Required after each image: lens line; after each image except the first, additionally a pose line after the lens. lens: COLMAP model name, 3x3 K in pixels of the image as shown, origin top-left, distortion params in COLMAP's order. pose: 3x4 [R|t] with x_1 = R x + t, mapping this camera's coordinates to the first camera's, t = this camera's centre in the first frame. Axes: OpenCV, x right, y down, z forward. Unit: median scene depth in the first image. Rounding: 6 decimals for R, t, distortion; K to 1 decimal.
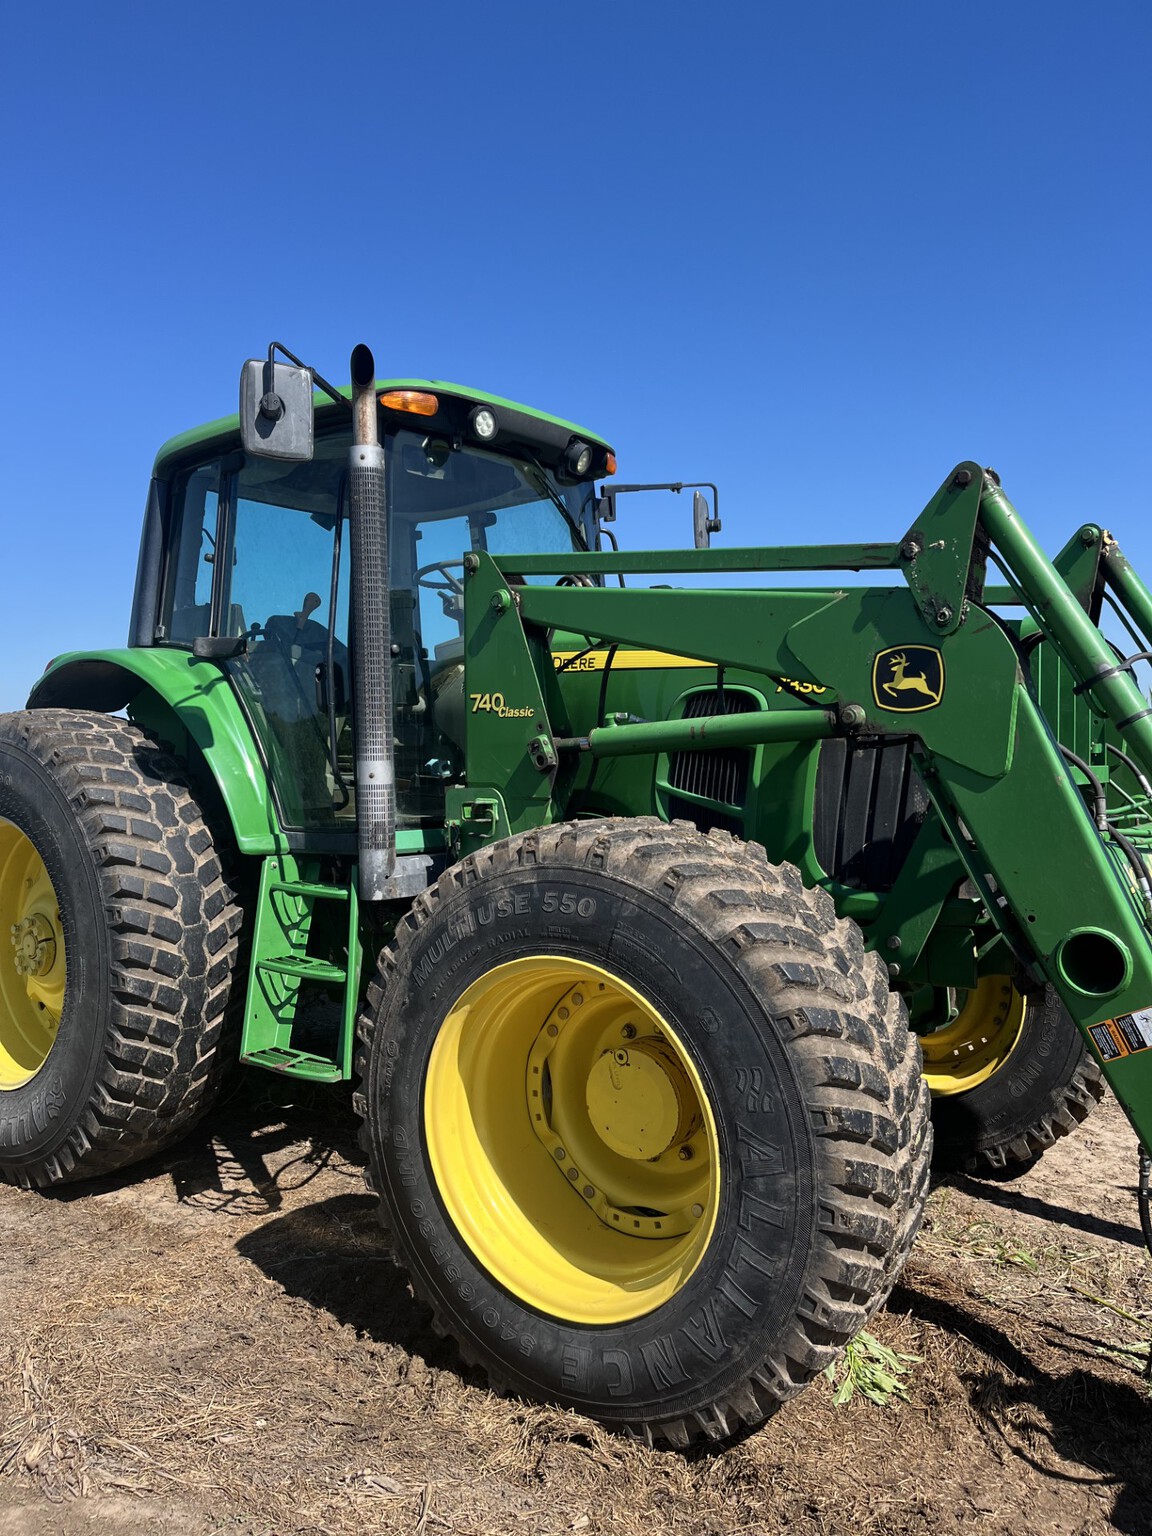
lens RADIAL K [[1158.9, 0, 524.3], [0, 1158.9, 768.2], [0, 0, 1]] dist [0.003884, -0.002215]
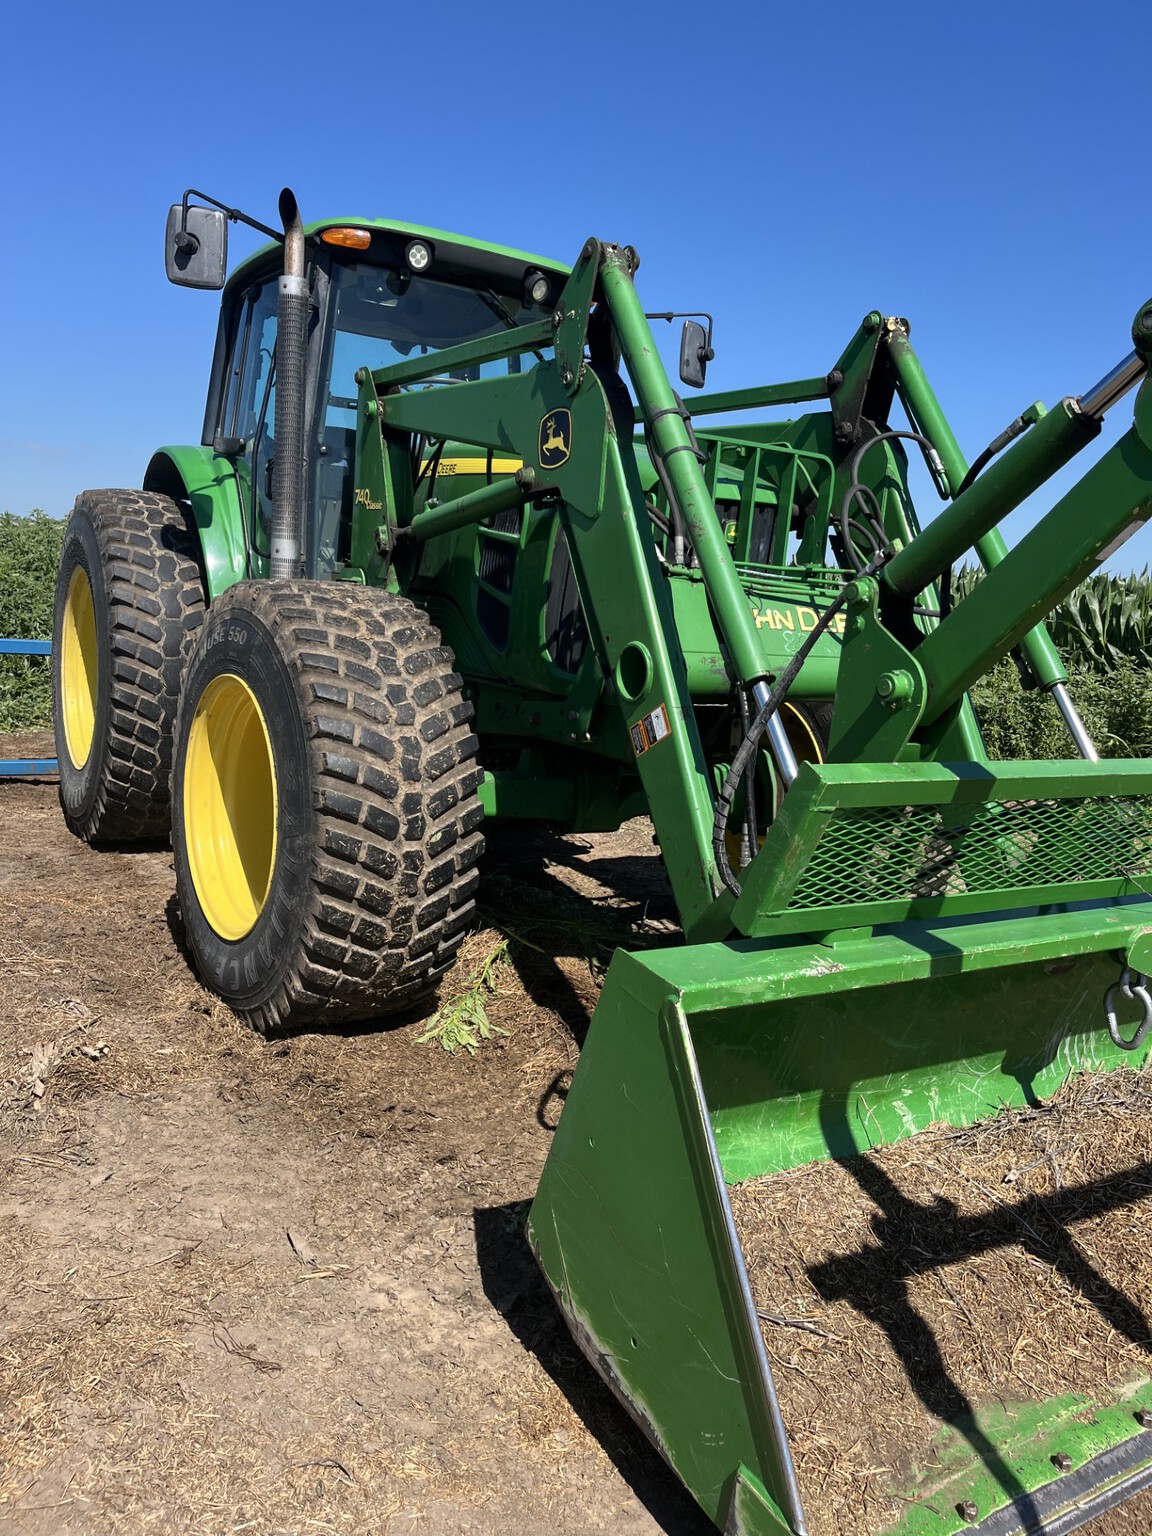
lens RADIAL K [[1172.1, 0, 578.0], [0, 1172.1, 763.8], [0, 0, 1]] dist [0.058122, -0.064609]
pose [[0.931613, 0.133217, -0.338157, 0.619288], [-0.093267, 0.986875, 0.131833, 0.035111], [0.351281, -0.091278, 0.931810, -0.098118]]
